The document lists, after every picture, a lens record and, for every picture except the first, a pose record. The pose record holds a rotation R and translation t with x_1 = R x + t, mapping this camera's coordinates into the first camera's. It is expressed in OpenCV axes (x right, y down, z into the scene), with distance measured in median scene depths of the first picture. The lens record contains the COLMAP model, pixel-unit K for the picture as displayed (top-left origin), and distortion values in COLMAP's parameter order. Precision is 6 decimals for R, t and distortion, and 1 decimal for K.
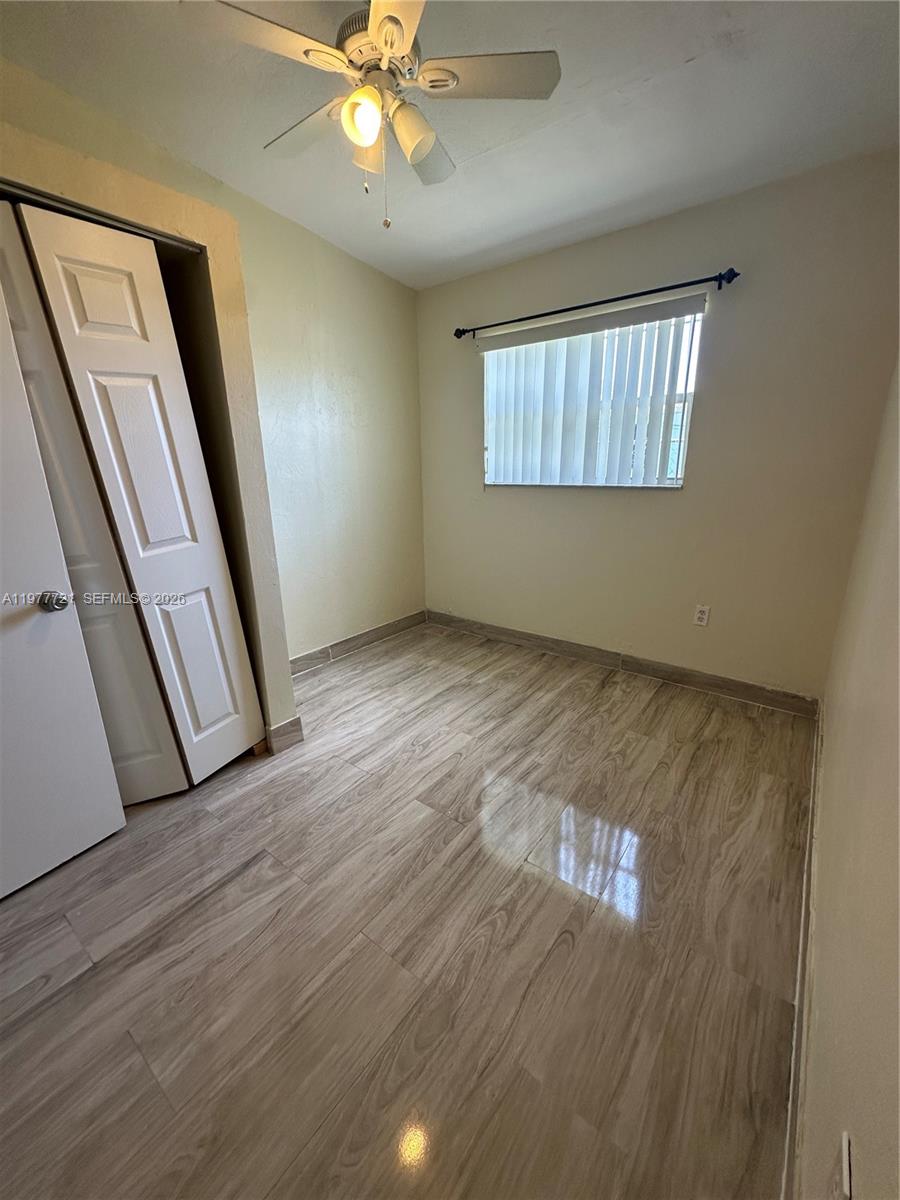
lens RADIAL K [[478.2, 0, 450.0], [0, 478.2, 600.0], [0, 0, 1]] dist [-0.002630, 0.000234]
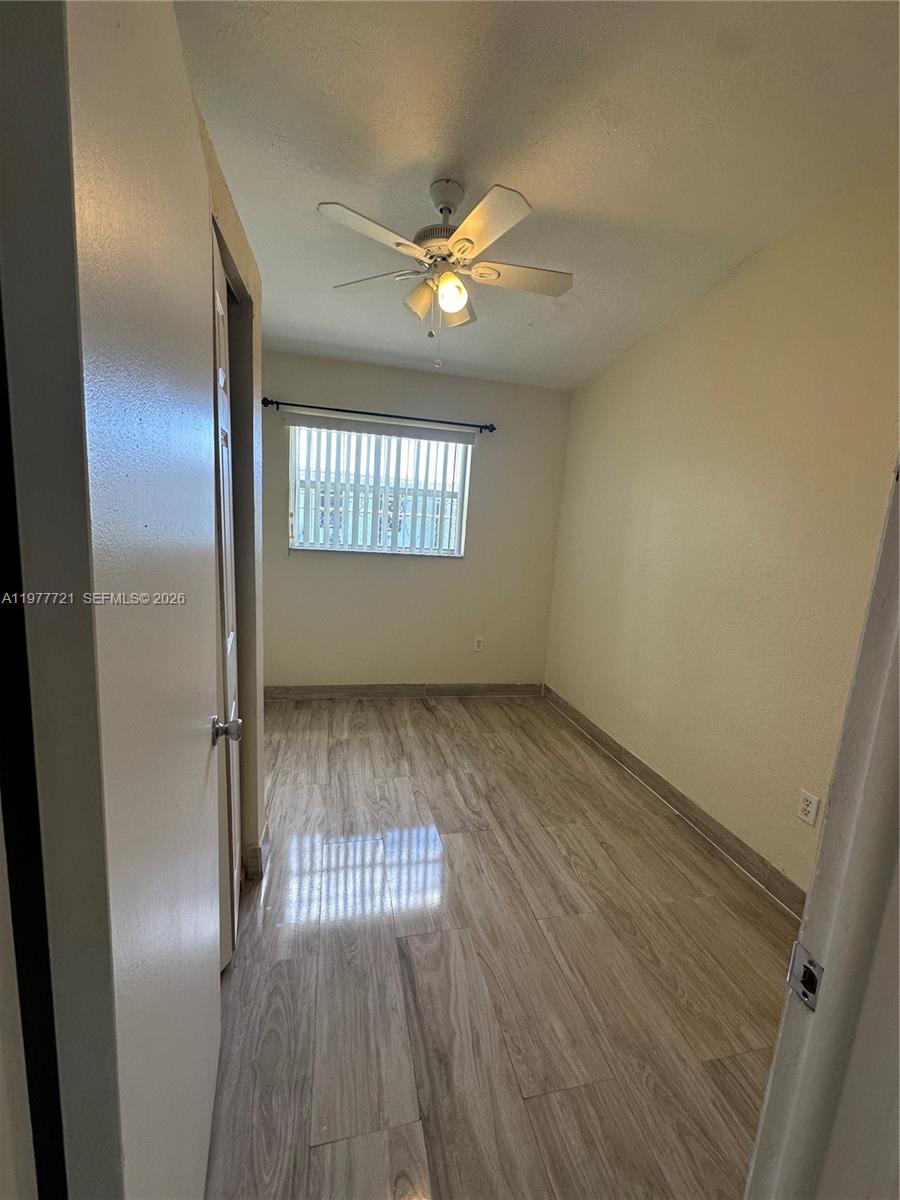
lens RADIAL K [[477.5, 0, 450.0], [0, 477.5, 600.0], [0, 0, 1]] dist [0.001485, -0.000075]
pose [[0.631629, -0.065438, 0.772504, -0.691827], [0.141563, 0.989414, -0.031935, -0.071621], [-0.762237, 0.129529, 0.634206, 0.149324]]
